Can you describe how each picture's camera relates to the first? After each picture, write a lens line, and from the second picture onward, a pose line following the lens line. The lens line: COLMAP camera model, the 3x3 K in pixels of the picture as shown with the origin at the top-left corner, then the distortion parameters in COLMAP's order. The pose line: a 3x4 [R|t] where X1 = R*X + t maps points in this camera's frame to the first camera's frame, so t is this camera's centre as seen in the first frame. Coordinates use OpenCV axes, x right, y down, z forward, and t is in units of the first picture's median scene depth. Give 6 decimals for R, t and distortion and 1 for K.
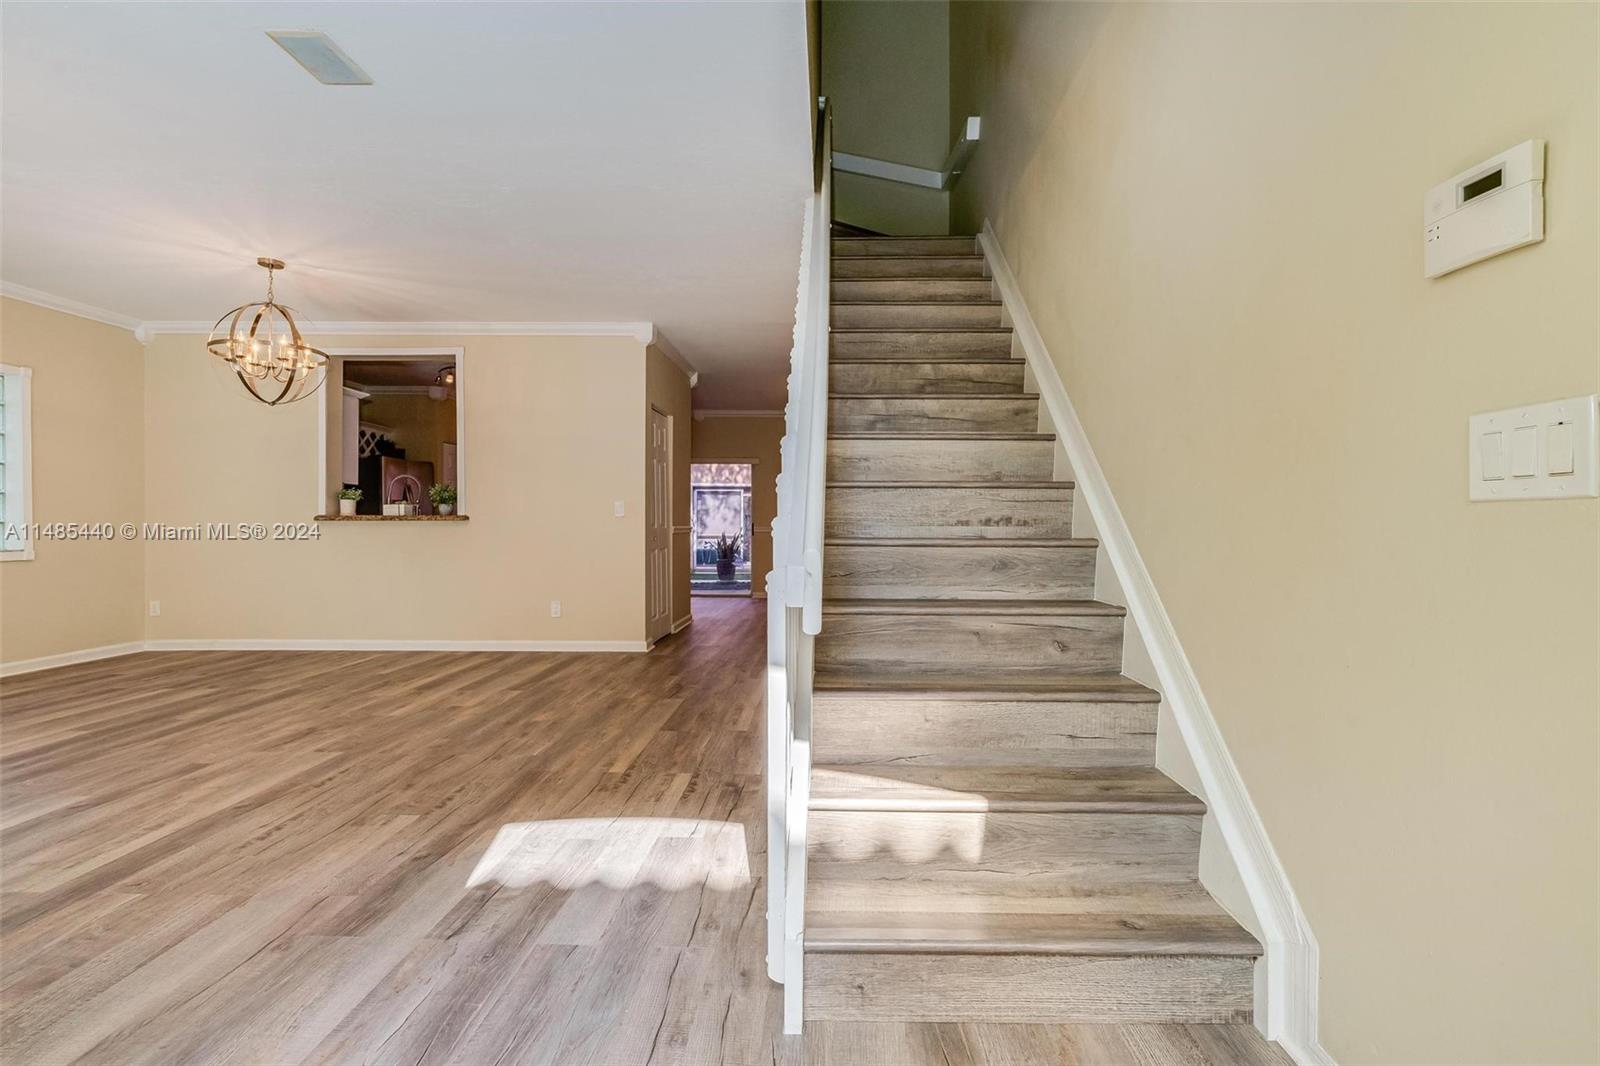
lens RADIAL K [[725.0, 0, 803.2], [0, 725.0, 525.7], [0, 0, 1]] dist [-0.002359, -0.000502]
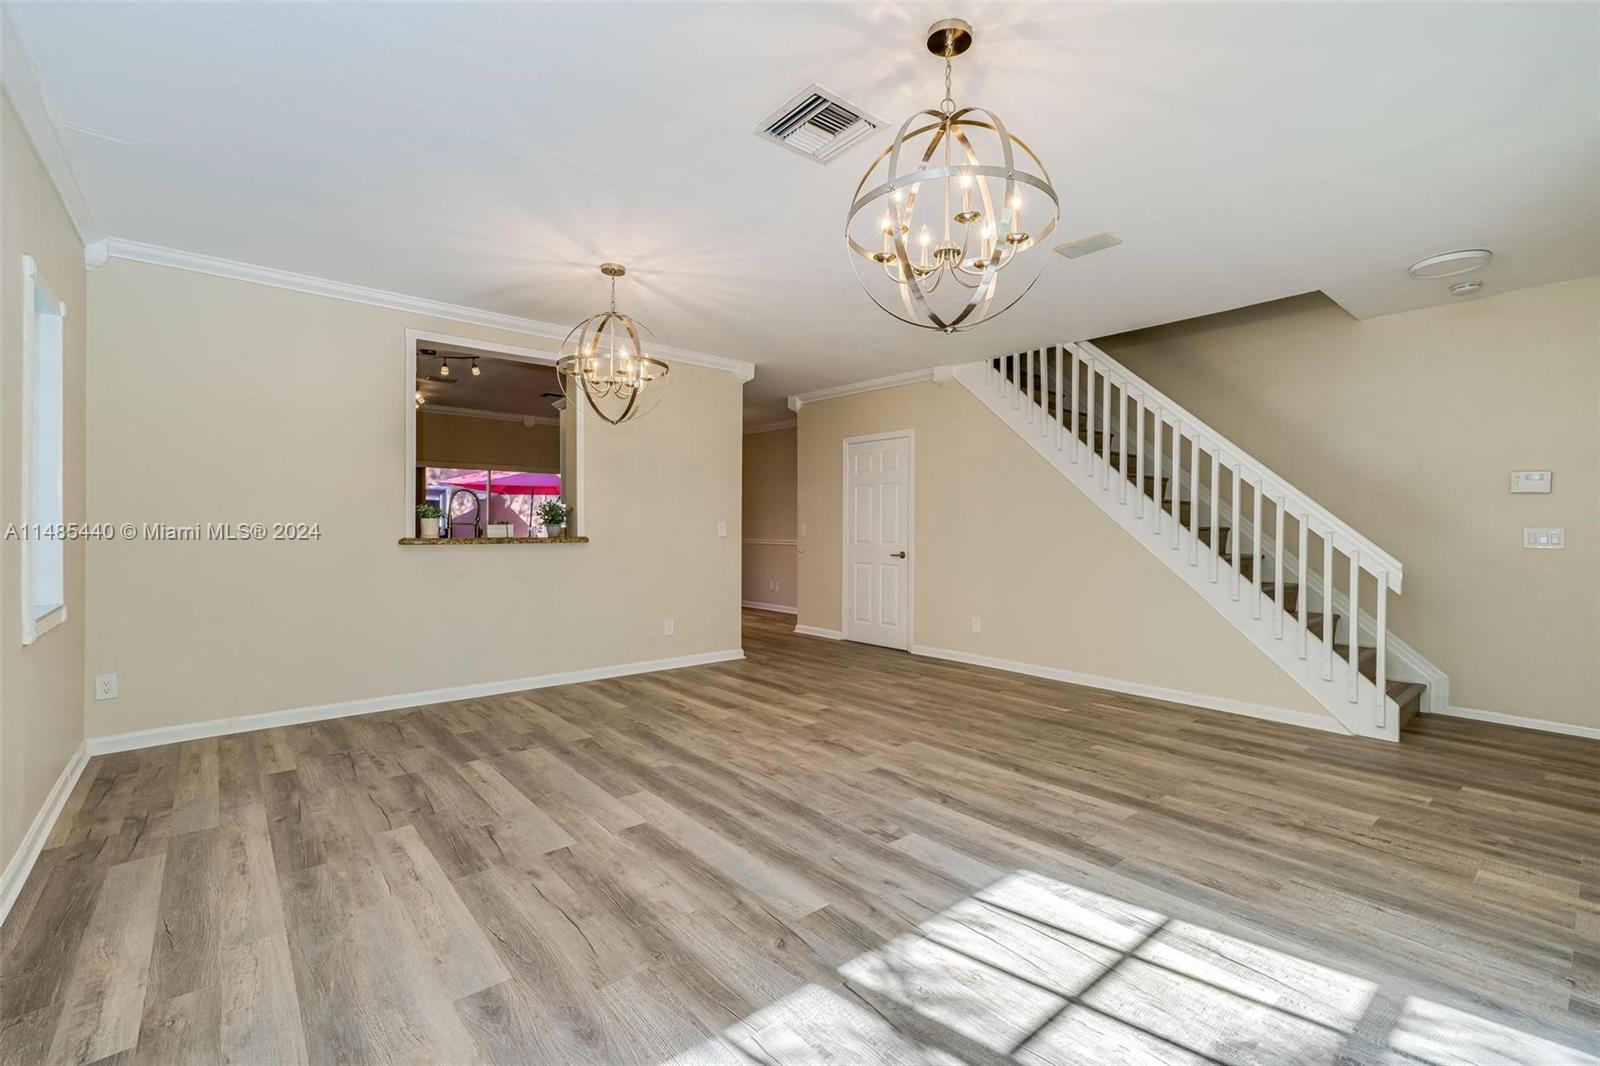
lens RADIAL K [[712.3, 0, 803.5], [0, 712.3, 525.5], [0, 0, 1]] dist [-0.002576, 0.001089]
pose [[0.747817, -0.000184, 0.663905, -1.541533], [0.000892, 0.999999, -0.000727, -0.049861], [-0.663904, 0.001135, 0.747817, 0.219539]]
